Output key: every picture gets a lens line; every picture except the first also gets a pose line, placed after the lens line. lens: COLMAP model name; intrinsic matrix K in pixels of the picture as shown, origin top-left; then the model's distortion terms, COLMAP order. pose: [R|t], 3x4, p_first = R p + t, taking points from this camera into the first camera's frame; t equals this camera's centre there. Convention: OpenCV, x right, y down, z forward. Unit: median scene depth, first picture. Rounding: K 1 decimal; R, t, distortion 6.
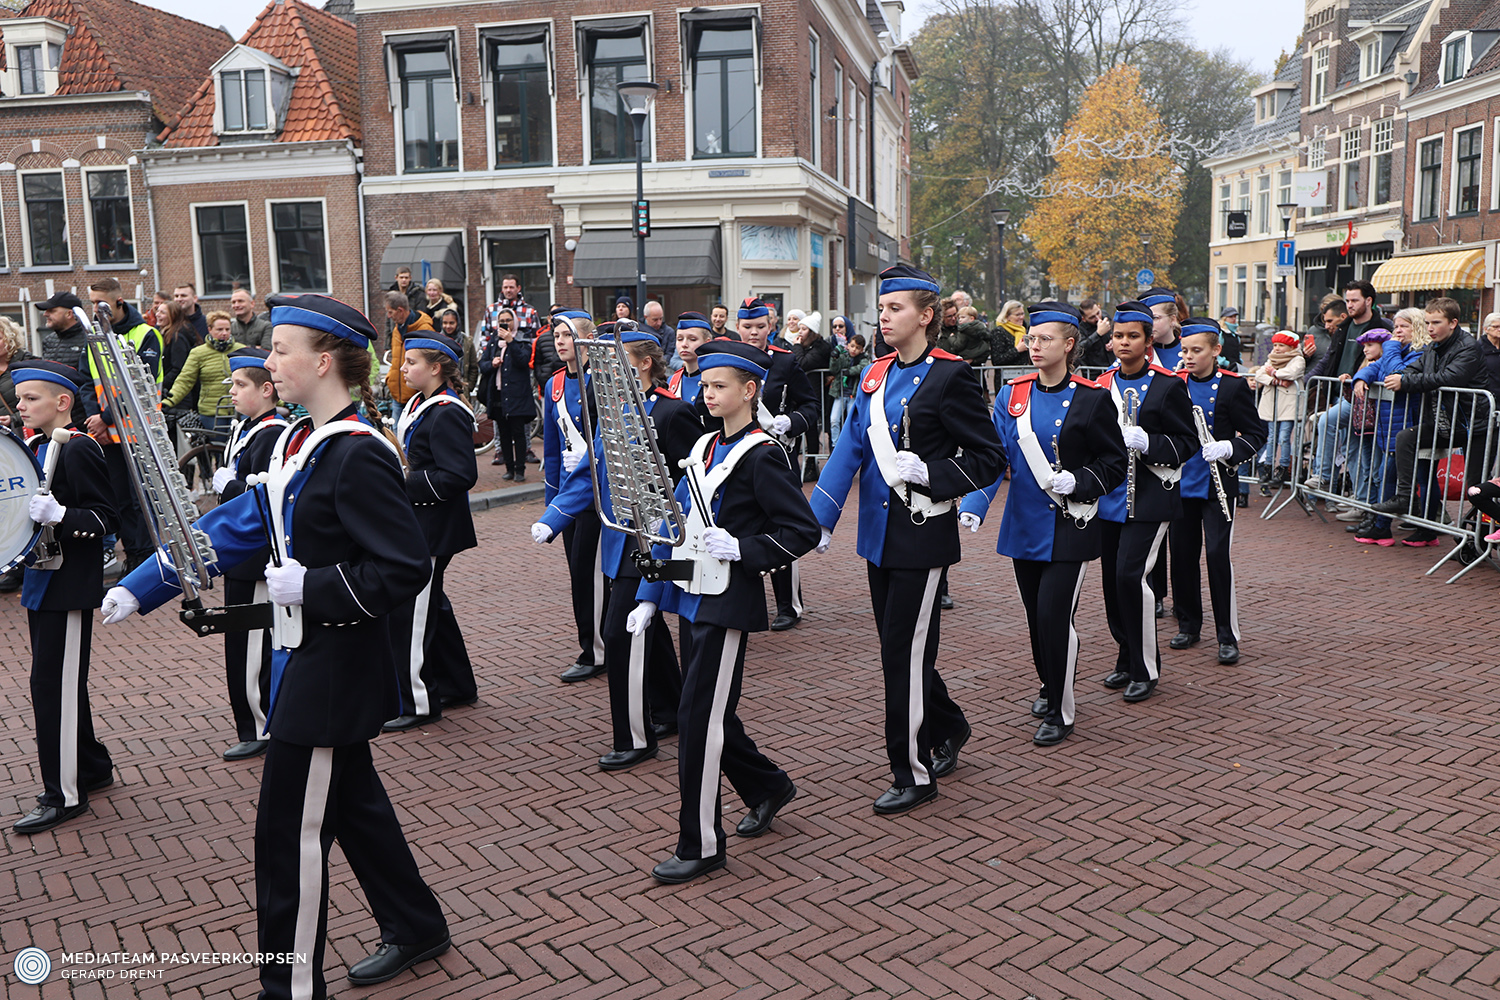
lens RADIAL K [[1384.0, 0, 749.9], [0, 1384.0, 499.2], [0, 0, 1]] dist [0.072350, 0.000000]
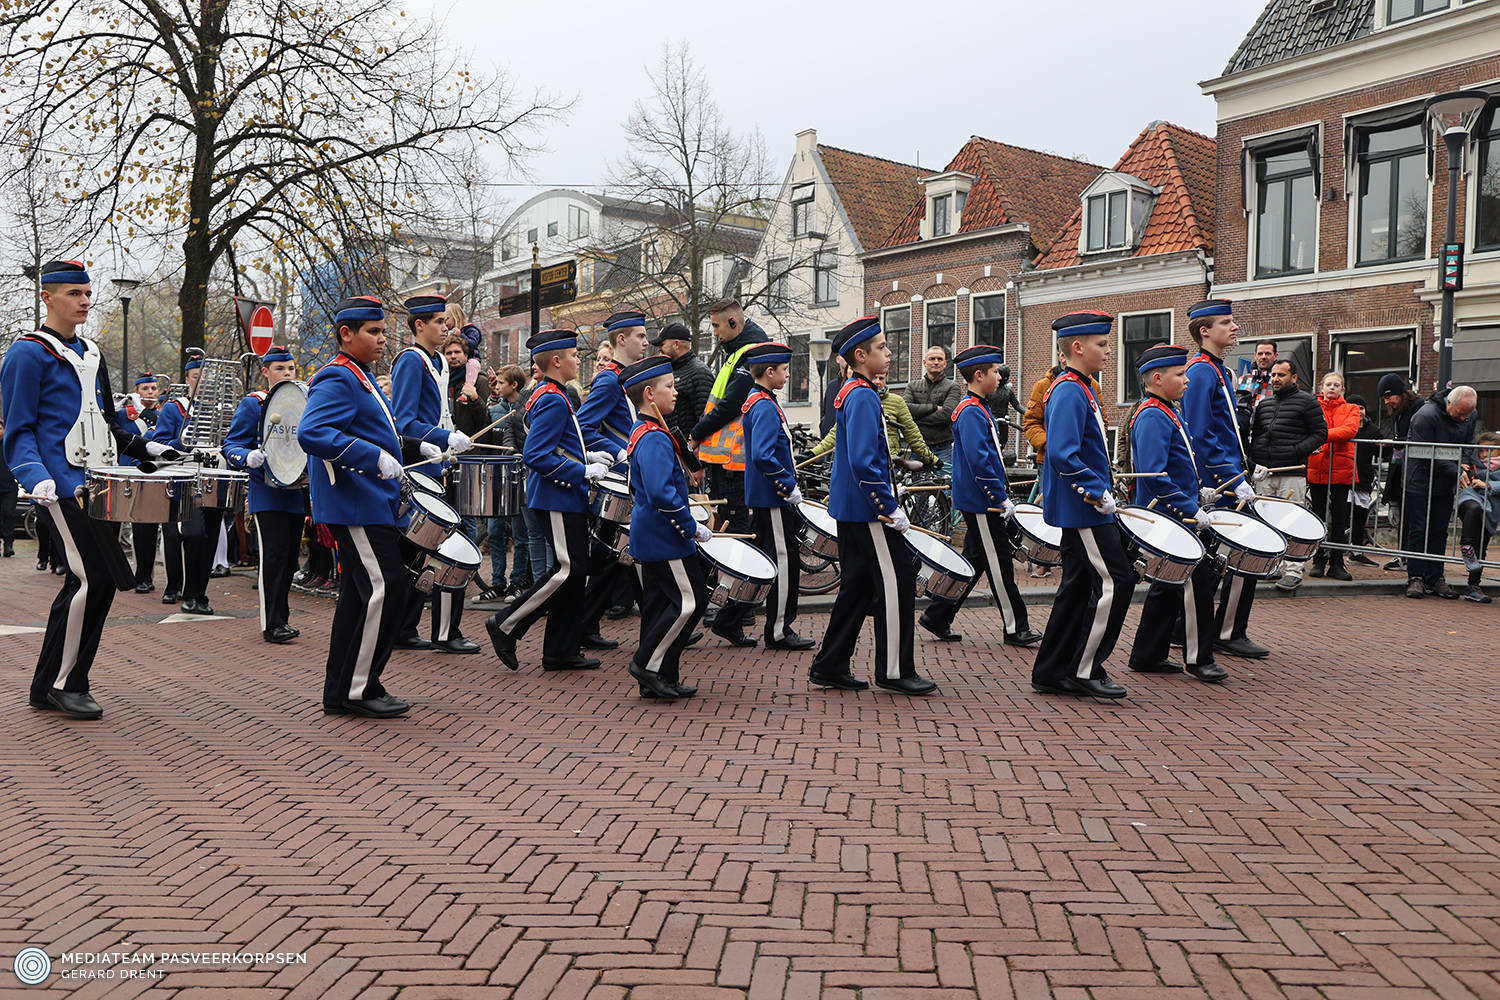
lens RADIAL K [[1243.7, 0, 748.2], [0, 1243.7, 504.1], [0, 0, 1]] dist [-0.021379, 0.031216]
pose [[0.758872, 0.056689, -0.648768, 0.050753], [-0.120660, 0.991195, -0.054527, 0.009145], [0.639965, 0.119659, 0.759030, 0.146742]]
